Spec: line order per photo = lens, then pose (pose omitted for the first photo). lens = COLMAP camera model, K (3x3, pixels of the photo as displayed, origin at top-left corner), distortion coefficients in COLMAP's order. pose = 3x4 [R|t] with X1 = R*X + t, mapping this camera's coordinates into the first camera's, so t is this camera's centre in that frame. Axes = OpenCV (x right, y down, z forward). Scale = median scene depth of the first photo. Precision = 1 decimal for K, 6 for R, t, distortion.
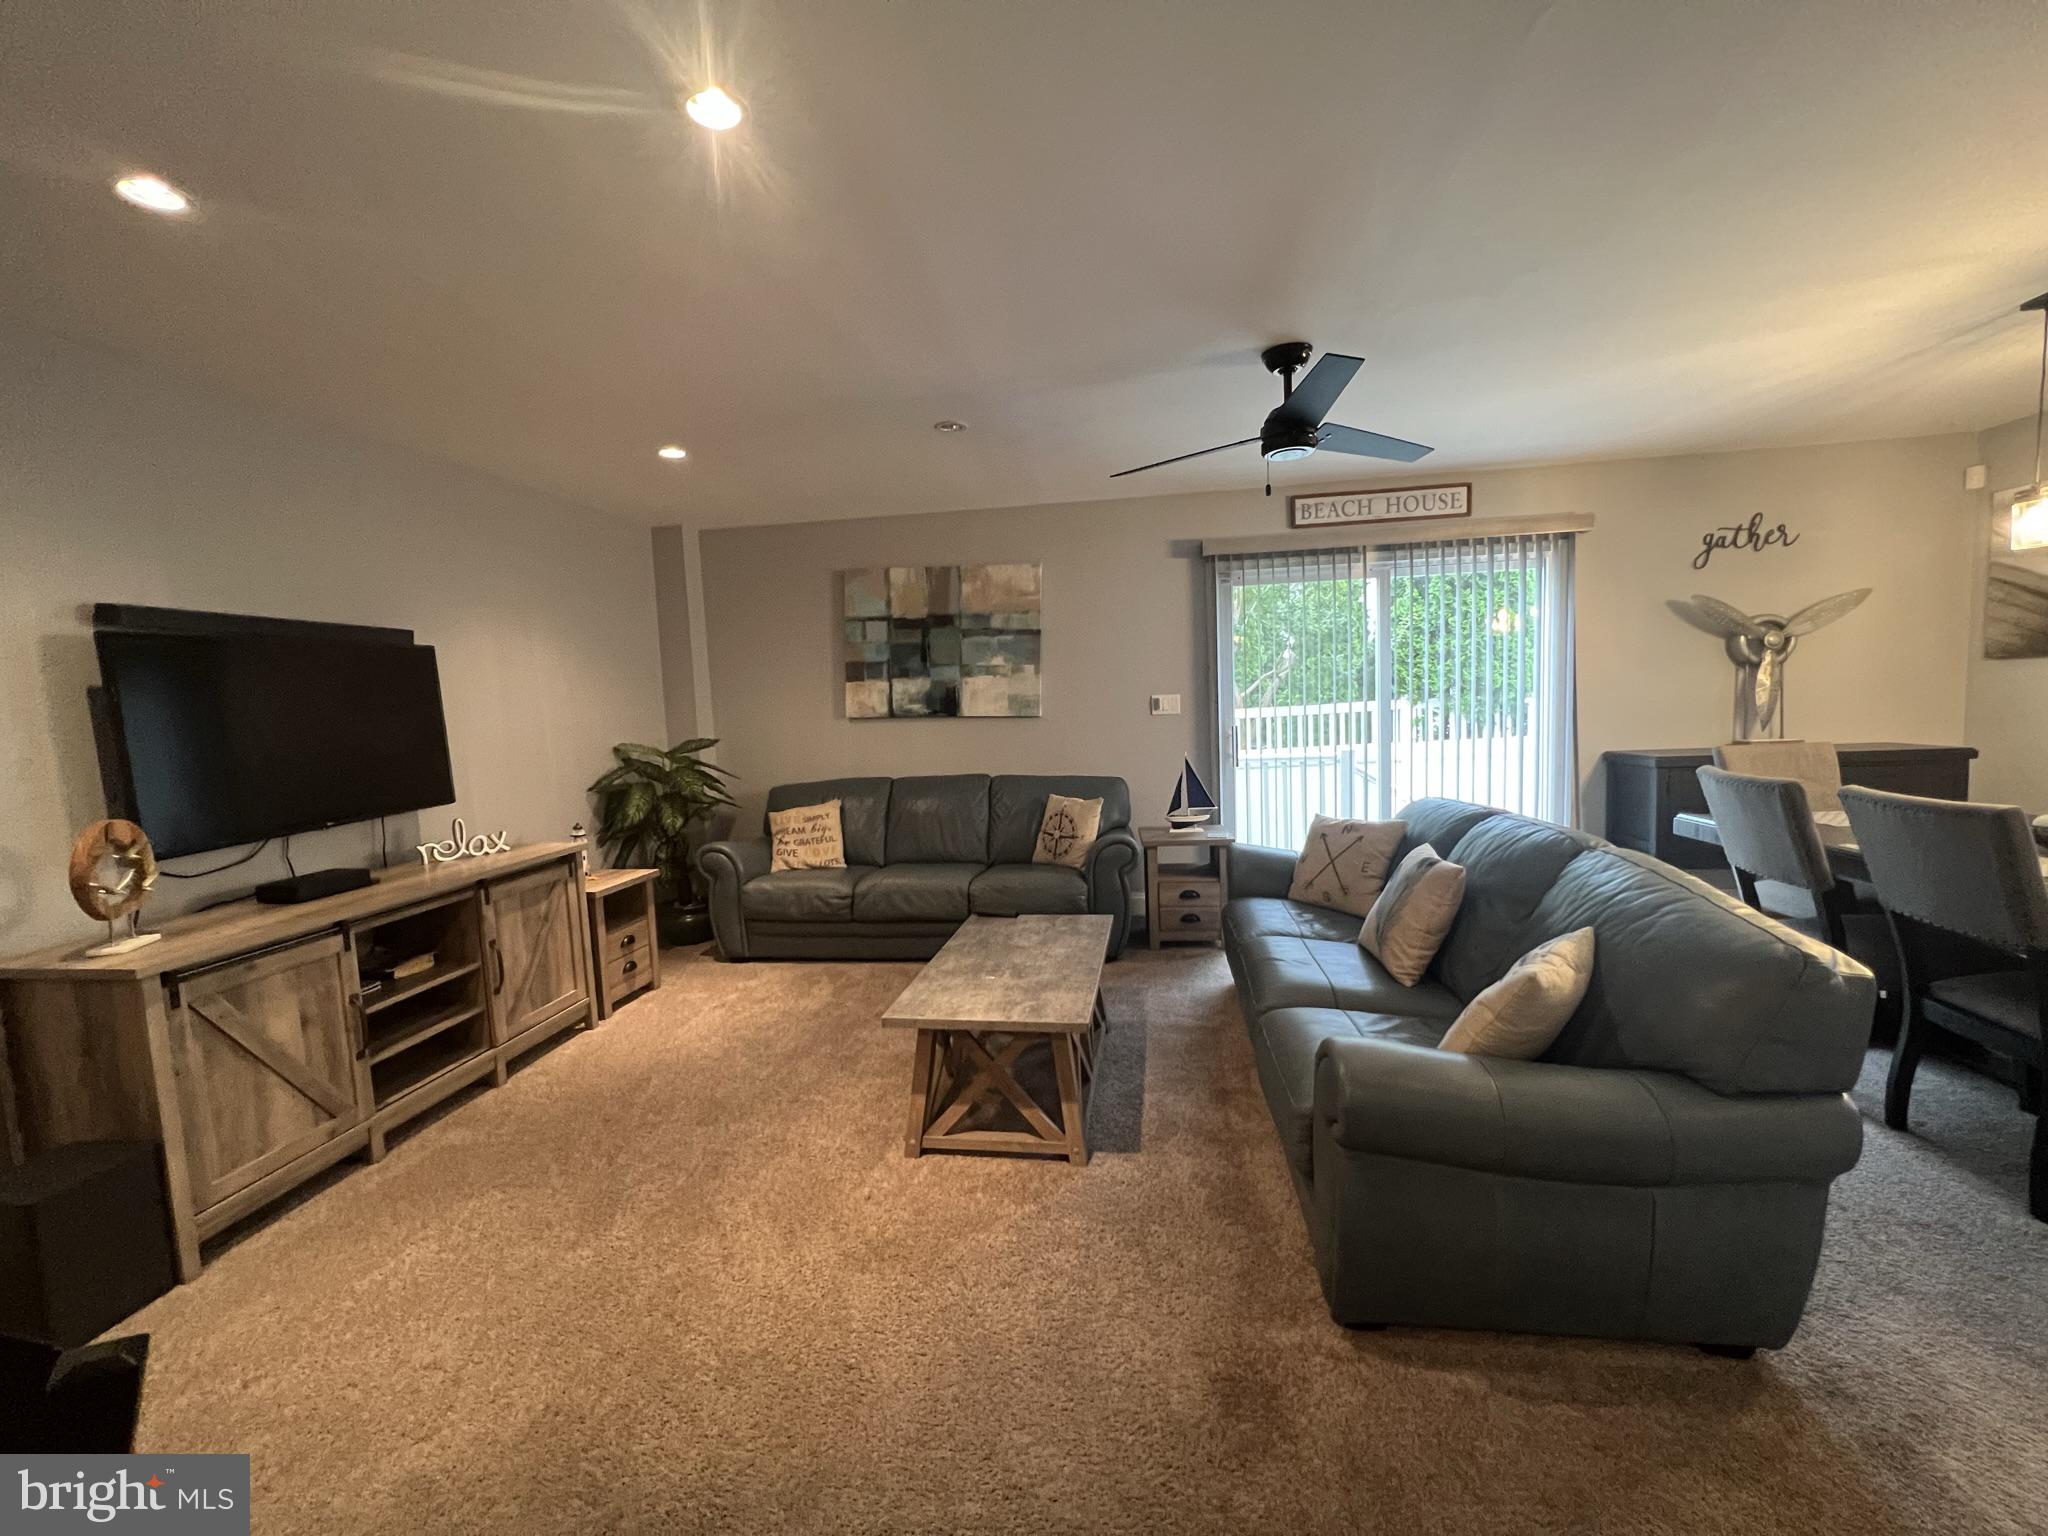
lens RADIAL K [[819.7, 0, 1020.2], [0, 819.7, 767.5], [0, 0, 1]] dist [-0.003292, 0.000788]
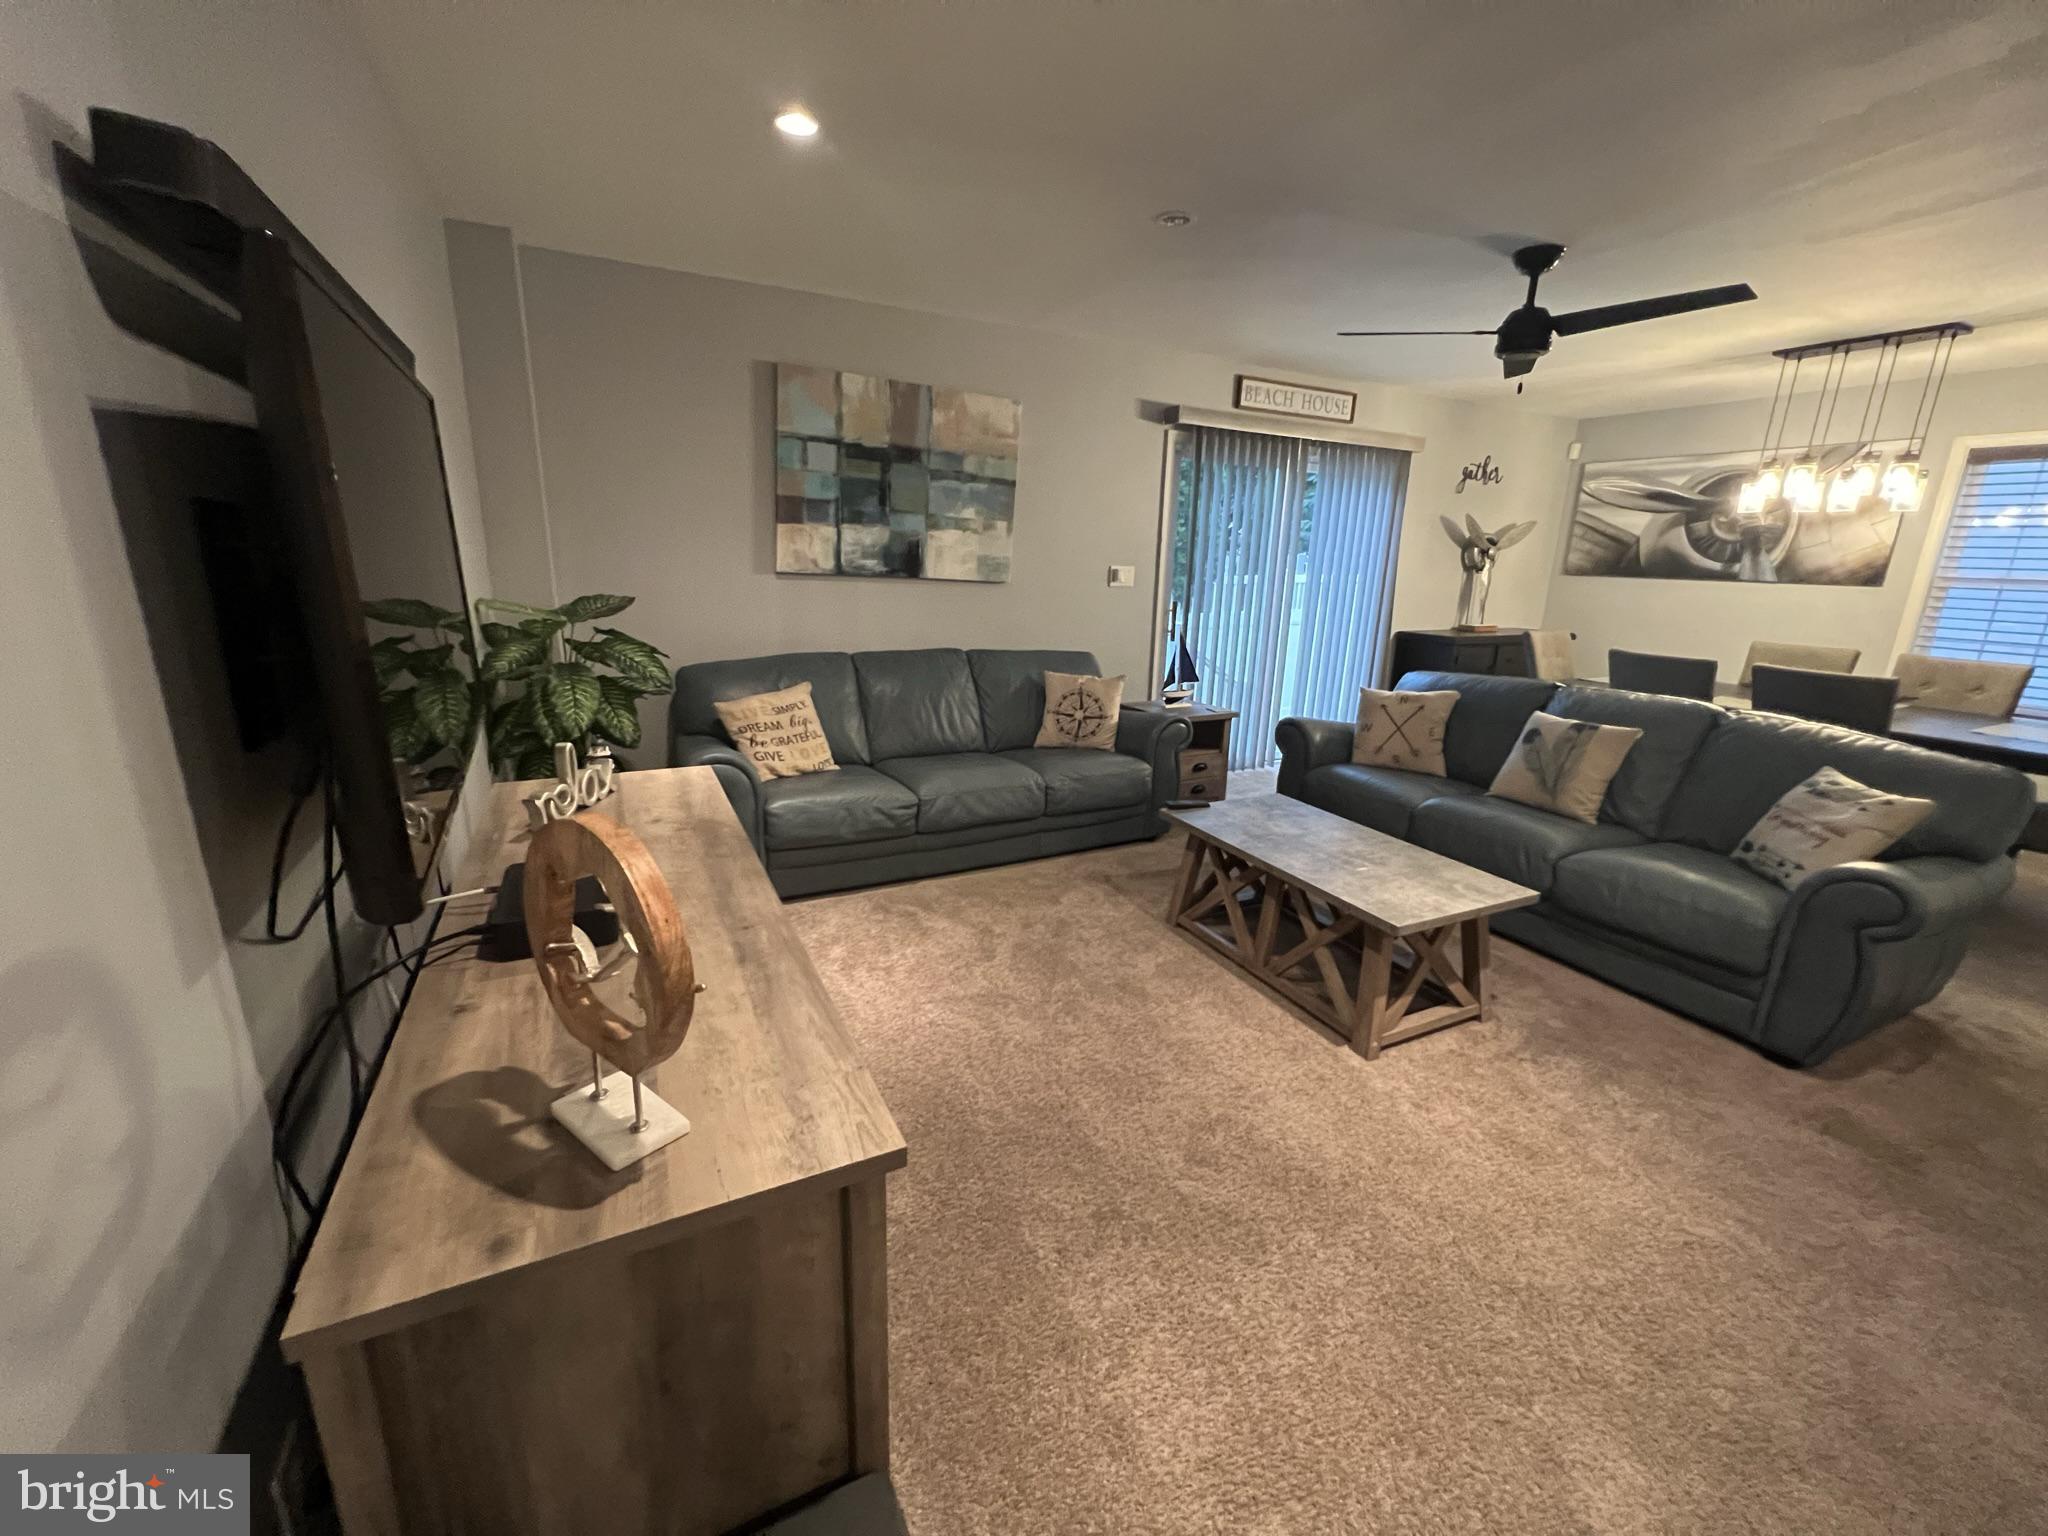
lens RADIAL K [[819.7, 0, 1019.1], [0, 819.7, 767.9], [0, 0, 1]] dist [-0.003292, 0.000788]
pose [[0.814524, -0.084281, 0.573975, -0.551334], [-0.011963, 0.986740, 0.161868, -0.009090], [-0.580006, -0.138712, 0.802715, 0.282527]]
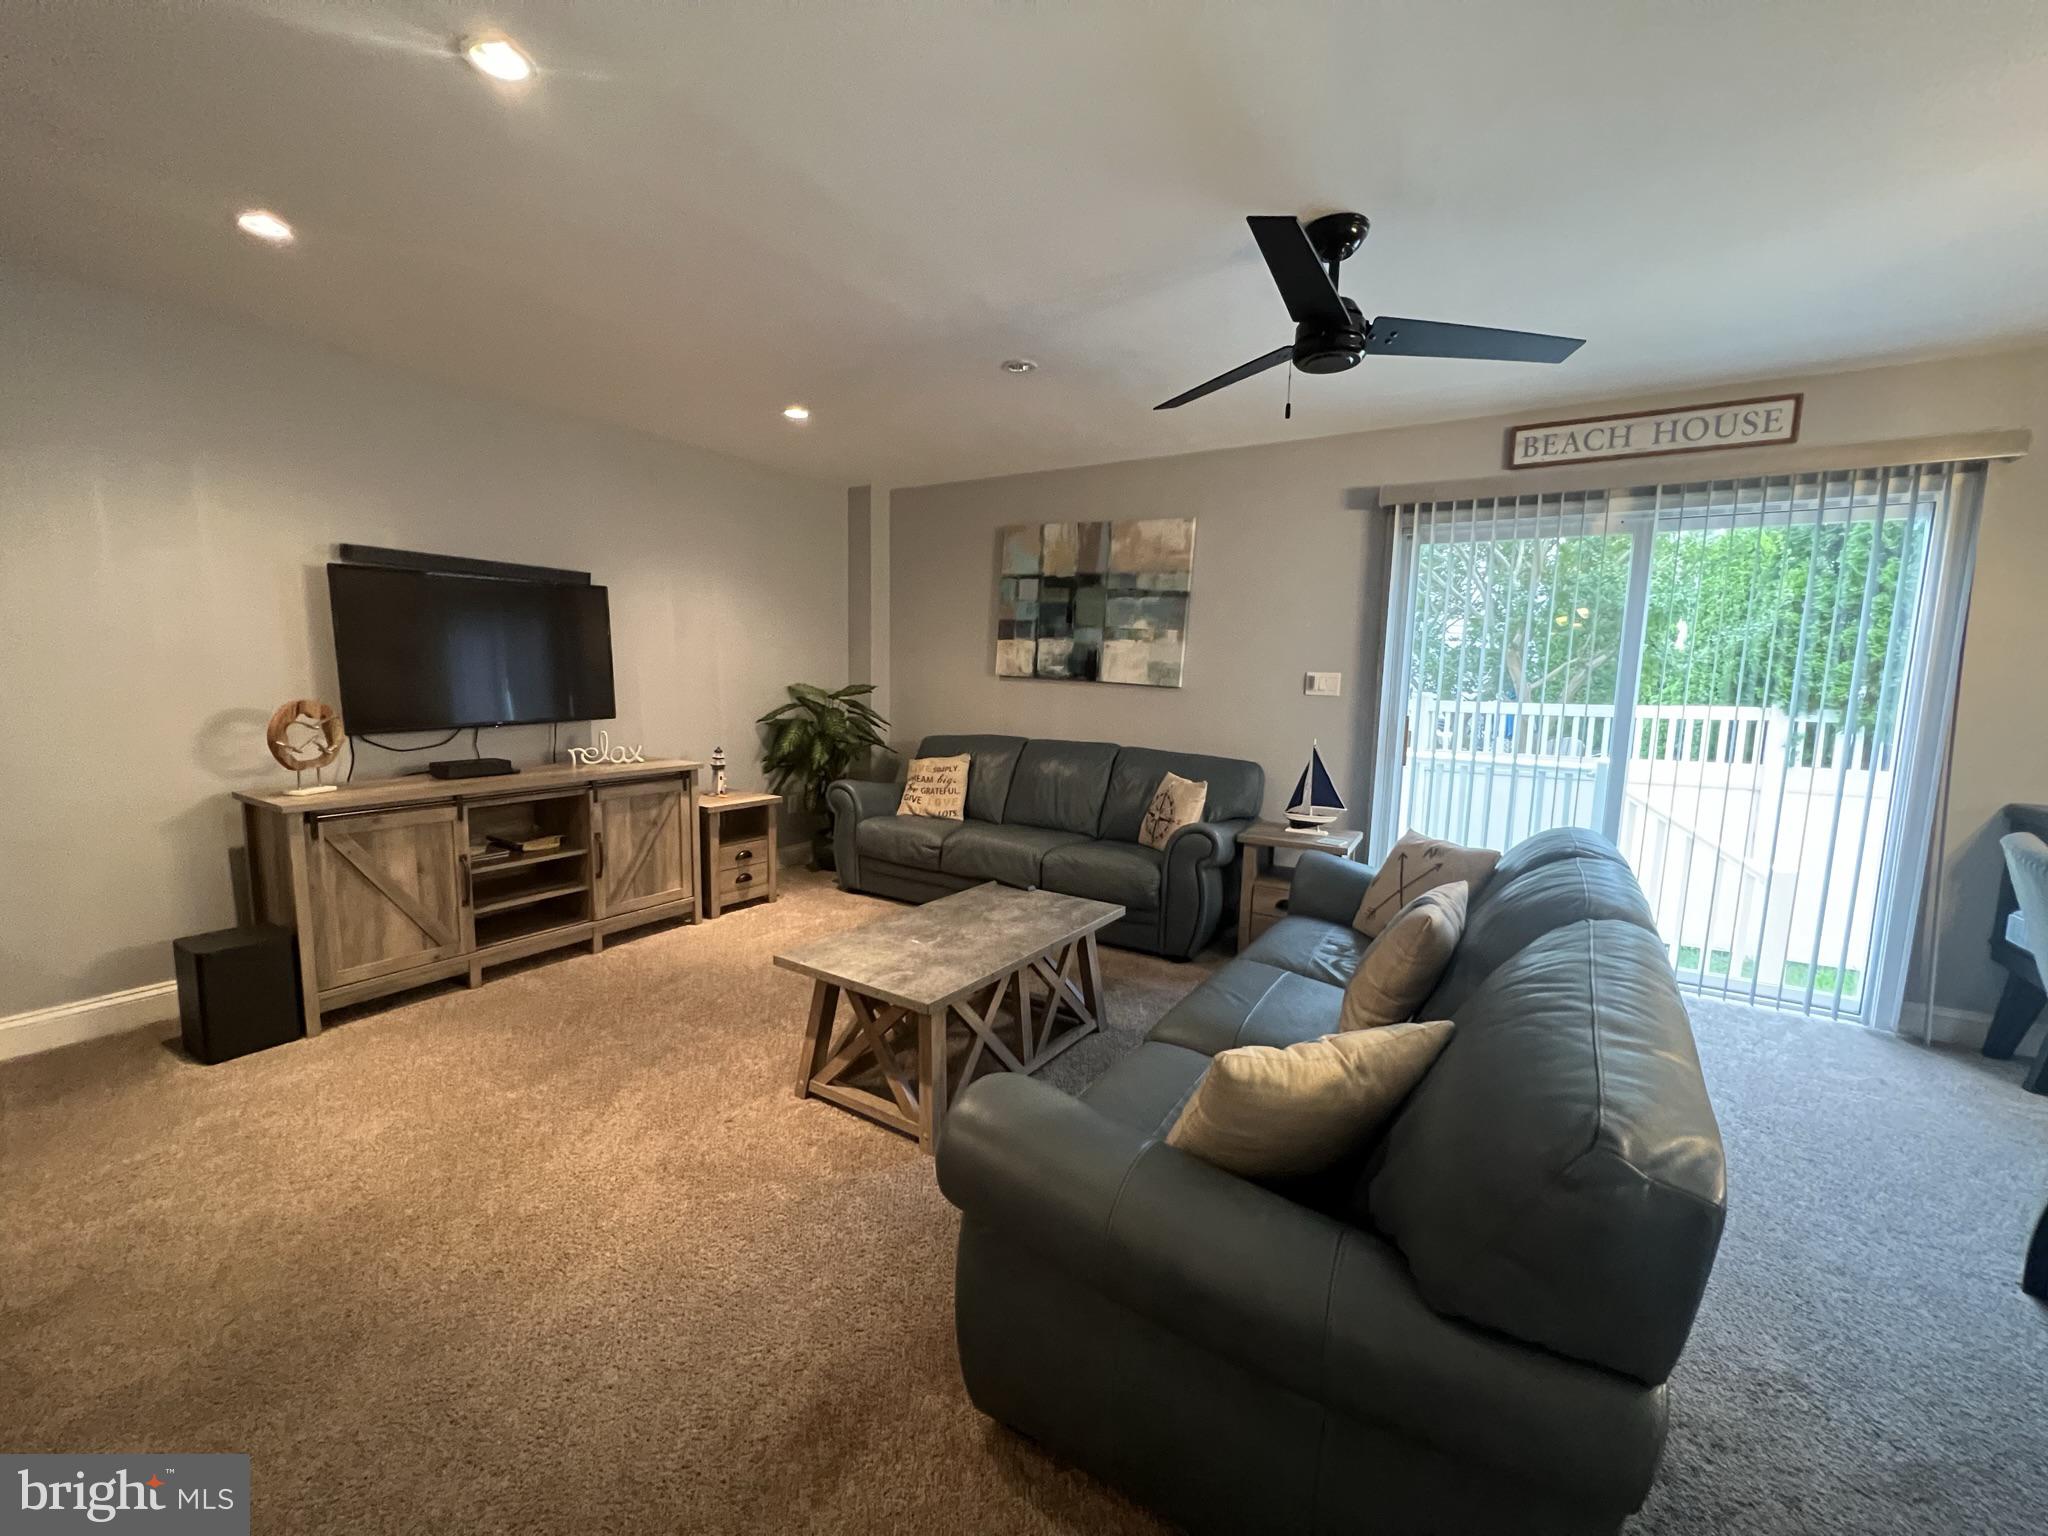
lens RADIAL K [[819.7, 0, 1020.0], [0, 819.7, 768.2], [0, 0, 1]] dist [-0.003292, 0.000788]
pose [[0.911964, 0.111746, -0.394759, 0.260765], [-0.097292, 0.993650, 0.056515, -0.007866], [0.398568, -0.013133, 0.917045, 0.099783]]
